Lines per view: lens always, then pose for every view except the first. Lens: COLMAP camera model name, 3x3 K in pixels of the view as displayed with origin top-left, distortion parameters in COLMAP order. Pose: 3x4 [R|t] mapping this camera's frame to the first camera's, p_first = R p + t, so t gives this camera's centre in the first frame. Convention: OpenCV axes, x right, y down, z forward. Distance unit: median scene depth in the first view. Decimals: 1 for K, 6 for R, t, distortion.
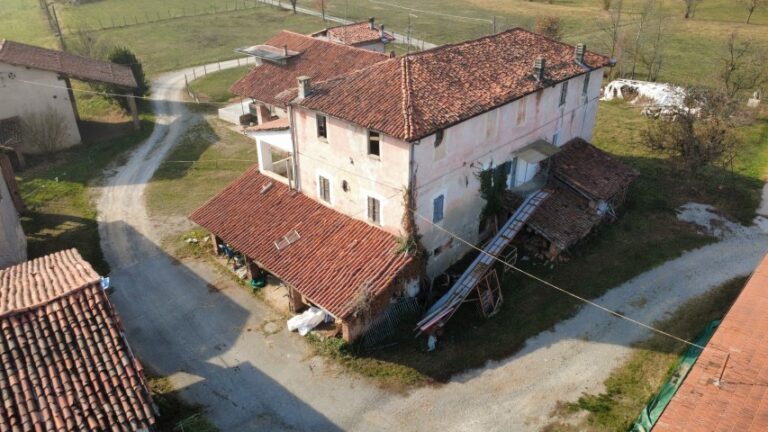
lens RADIAL K [[558.6, 0, 382.3], [0, 558.6, 213.8], [0, 0, 1]] dist [-0.001568, -0.001332]
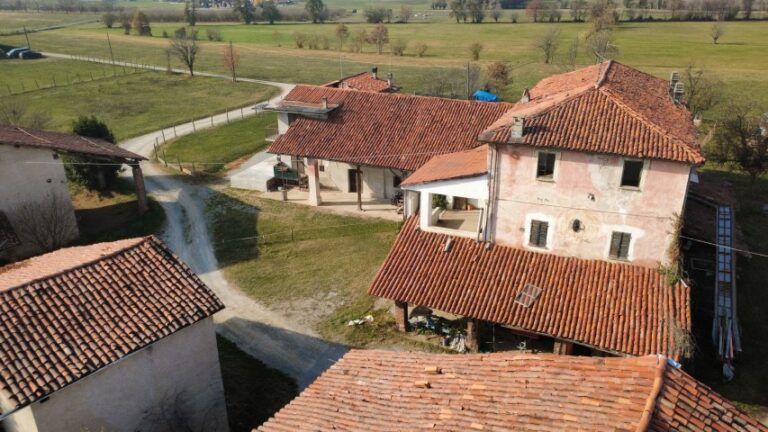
lens RADIAL K [[558.6, 0, 382.3], [0, 558.6, 213.8], [0, 0, 1]] dist [-0.001568, -0.001332]
pose [[0.938501, -0.128983, 0.320281, -0.613355], [0.161404, 0.983902, -0.076717, -0.046381], [-0.305230, 0.123694, 0.944211, 0.203308]]
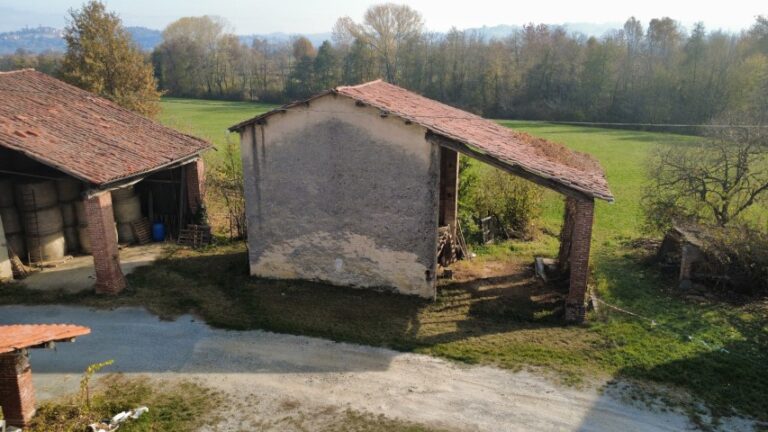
lens RADIAL K [[558.6, 0, 382.3], [0, 558.6, 213.8], [0, 0, 1]] dist [-0.001568, -0.001332]
pose [[-0.710820, 0.211714, -0.670755, -0.260135], [-0.325029, 0.746833, 0.580170, -0.390234], [0.623772, 0.630411, -0.462051, 1.363050]]
